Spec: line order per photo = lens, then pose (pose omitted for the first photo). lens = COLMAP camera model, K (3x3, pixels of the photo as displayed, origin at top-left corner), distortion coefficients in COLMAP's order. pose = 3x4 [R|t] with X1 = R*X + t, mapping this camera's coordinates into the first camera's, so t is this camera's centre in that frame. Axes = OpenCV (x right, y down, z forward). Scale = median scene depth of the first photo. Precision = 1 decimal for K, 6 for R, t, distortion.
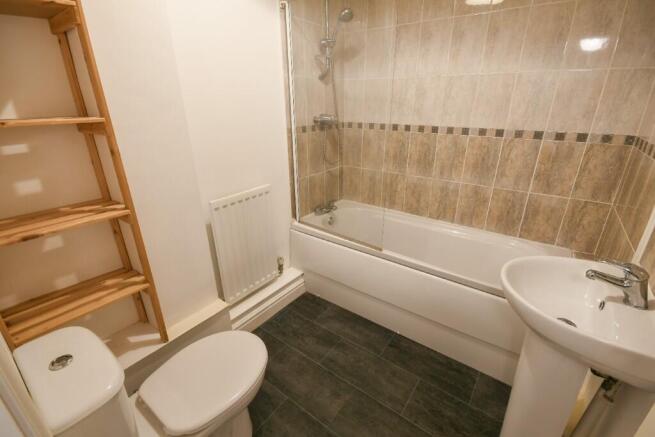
lens RADIAL K [[292.2, 0, 333.6], [0, 292.2, 219.5], [0, 0, 1]] dist [0.009529, -0.010616]
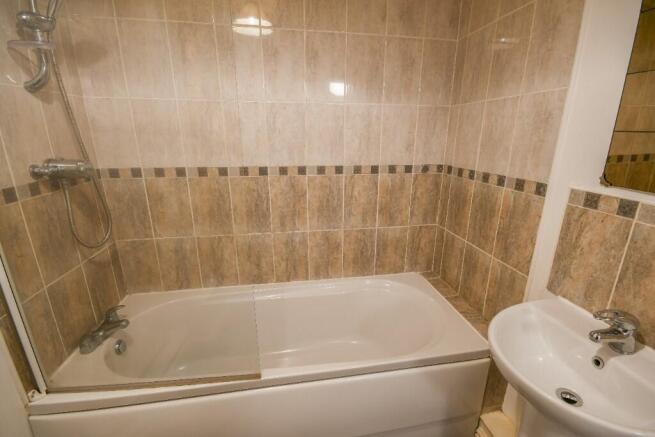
lens RADIAL K [[292.2, 0, 333.6], [0, 292.2, 219.5], [0, 0, 1]] dist [0.009529, -0.010616]
pose [[0.697159, -0.199063, 0.688726, -0.069384], [0.262684, 0.964795, 0.012955, -0.148534], [-0.667058, 0.171885, 0.724906, 0.354310]]
